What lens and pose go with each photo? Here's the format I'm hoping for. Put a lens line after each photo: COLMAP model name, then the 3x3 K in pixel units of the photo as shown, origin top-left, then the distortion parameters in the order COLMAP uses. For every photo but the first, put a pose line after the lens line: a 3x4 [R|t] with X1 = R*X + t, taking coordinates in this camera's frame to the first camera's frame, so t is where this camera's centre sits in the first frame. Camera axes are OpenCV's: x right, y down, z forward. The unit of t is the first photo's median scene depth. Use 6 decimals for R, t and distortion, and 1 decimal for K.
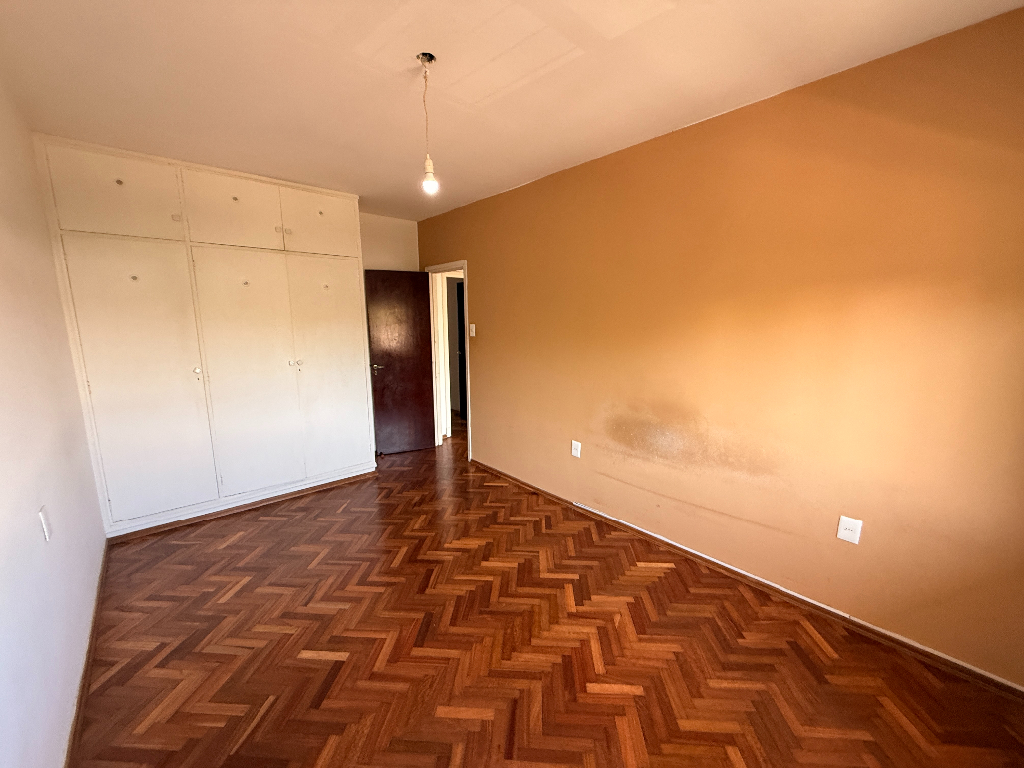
lens RADIAL K [[410.1, 0, 507.6], [0, 410.1, 383.7], [0, 0, 1]] dist [0.002103, -0.000427]
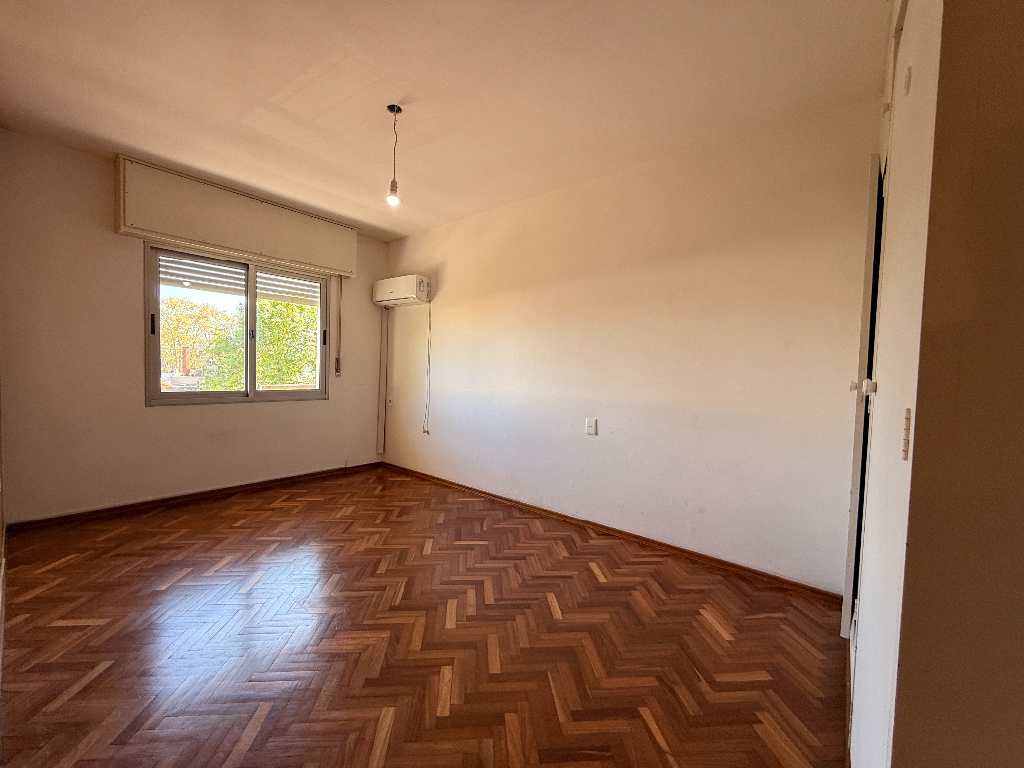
lens RADIAL K [[410.1, 0, 507.6], [0, 410.1, 383.7], [0, 0, 1]] dist [0.002103, -0.000427]
pose [[-0.987468, -0.018789, -0.156697, -0.273454], [-0.049415, 0.979772, 0.193922, -0.149843], [0.149884, 0.199235, -0.968422, 1.881941]]
